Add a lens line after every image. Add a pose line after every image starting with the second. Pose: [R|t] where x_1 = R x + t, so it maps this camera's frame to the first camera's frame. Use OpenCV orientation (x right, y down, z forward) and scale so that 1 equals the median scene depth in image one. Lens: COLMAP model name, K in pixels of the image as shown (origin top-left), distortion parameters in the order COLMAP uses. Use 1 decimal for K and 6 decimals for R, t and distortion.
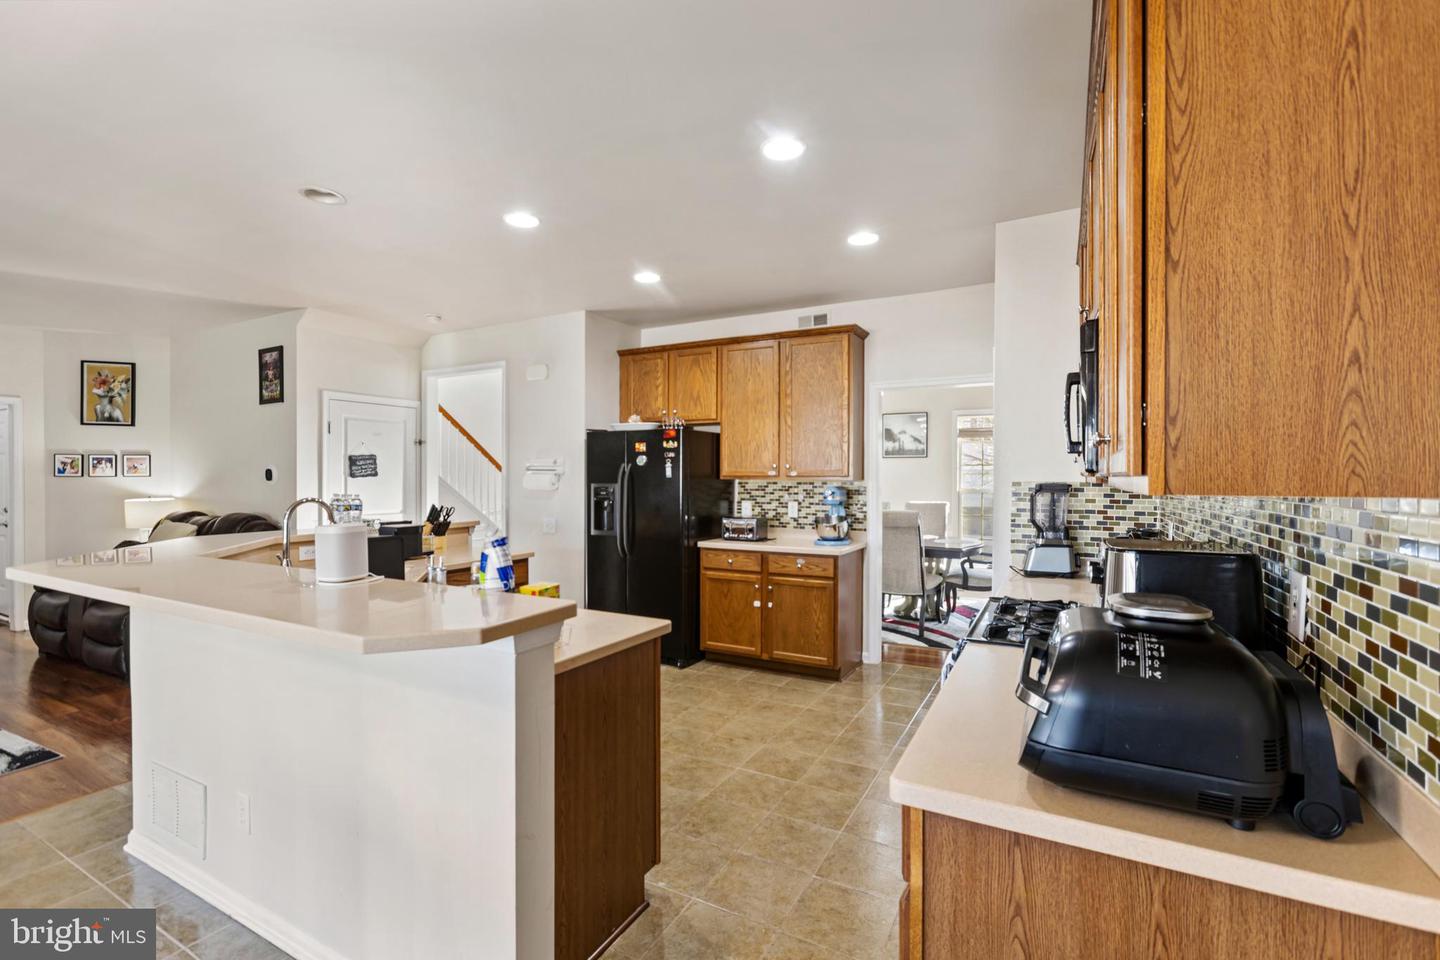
lens RADIAL K [[636.0, 0, 724.0], [0, 636.0, 480.9], [0, 0, 1]] dist [-0.024298, 0.014781]
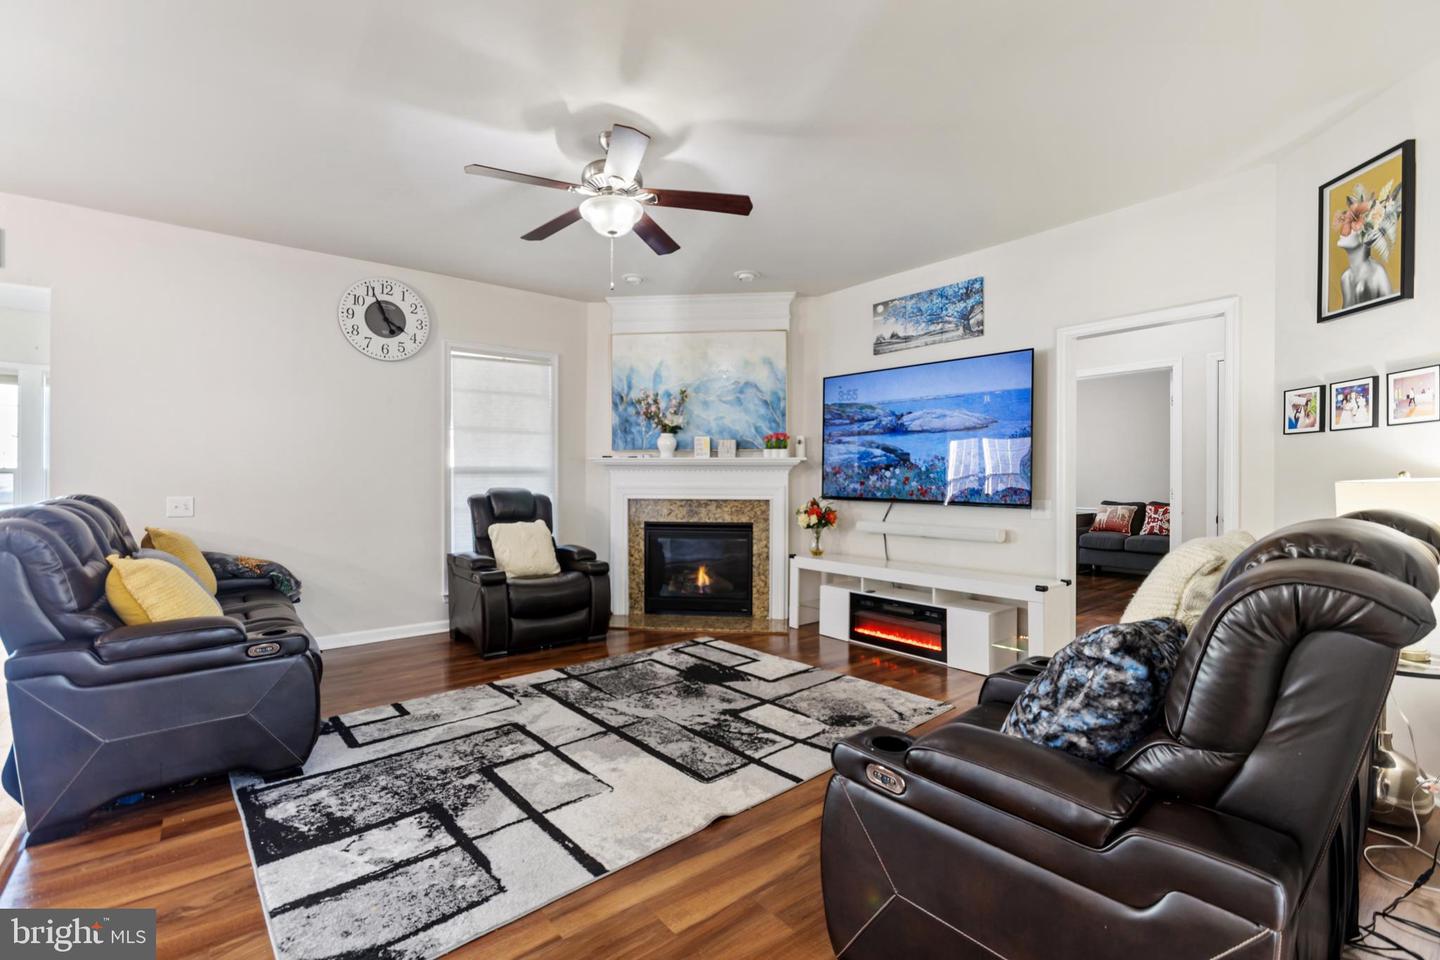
lens RADIAL K [[636.0, 0, 724.0], [0, 636.0, 480.9], [0, 0, 1]] dist [-0.024298, 0.014781]
pose [[-0.376353, 0.001509, -0.926475, -0.410839], [-0.007455, 0.999961, 0.004657, 0.031900], [0.926446, 0.008659, -0.376327, 0.767980]]
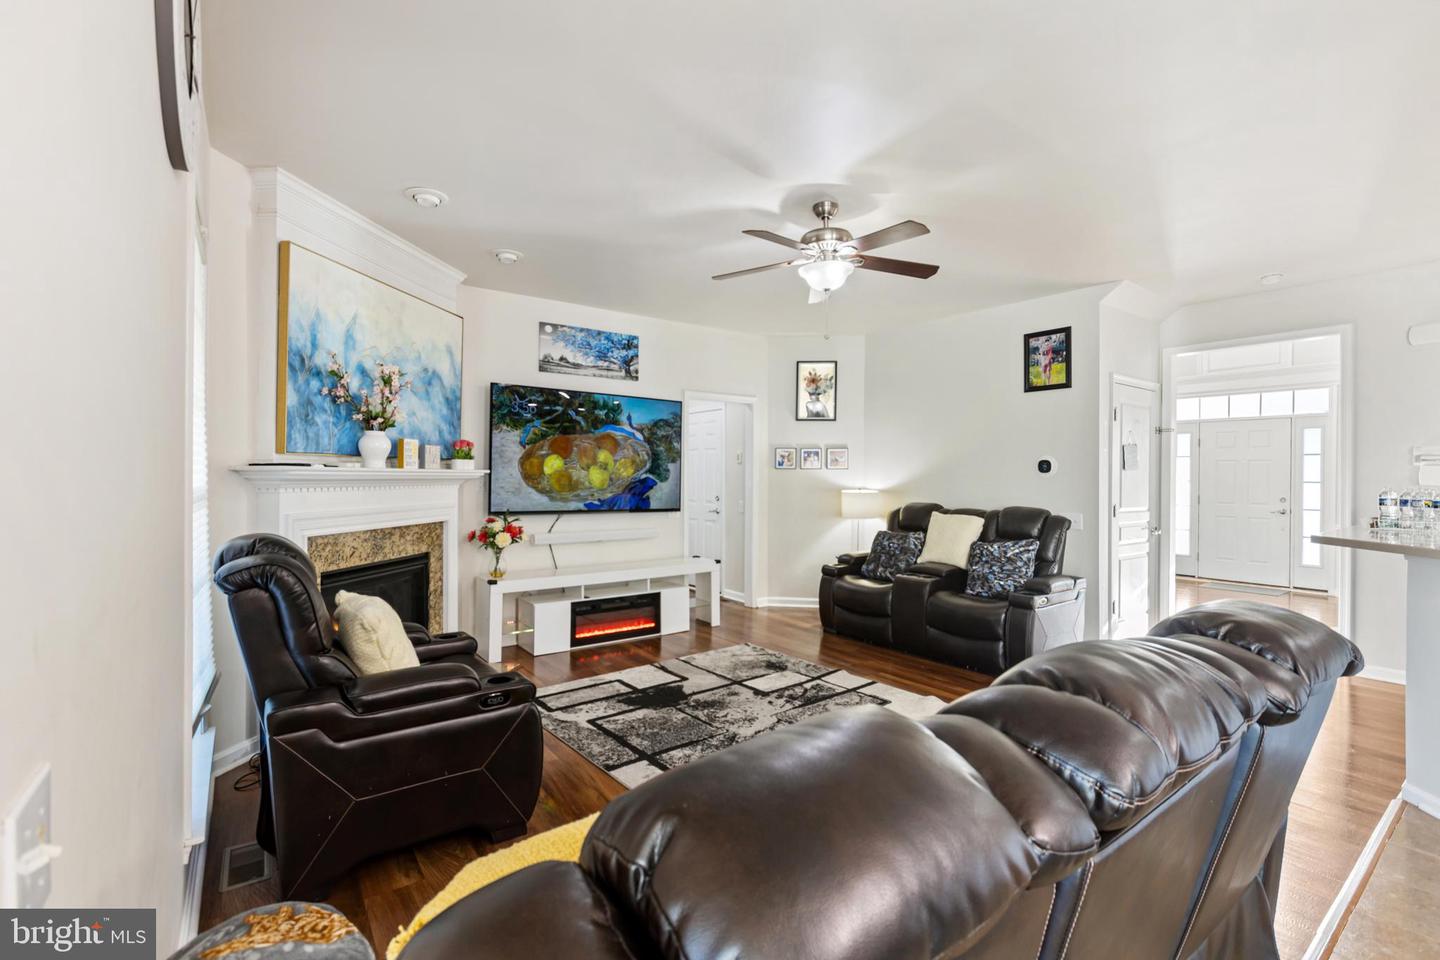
lens RADIAL K [[639.5, 0, 717.8], [0, 639.5, 474.3], [0, 0, 1]] dist [-0.051368, 0.043489]
pose [[0.905312, 0.005613, -0.424711, -0.680252], [-0.008950, 0.999943, -0.005861, 0.010344], [0.424653, 0.009107, 0.905310, -0.047557]]
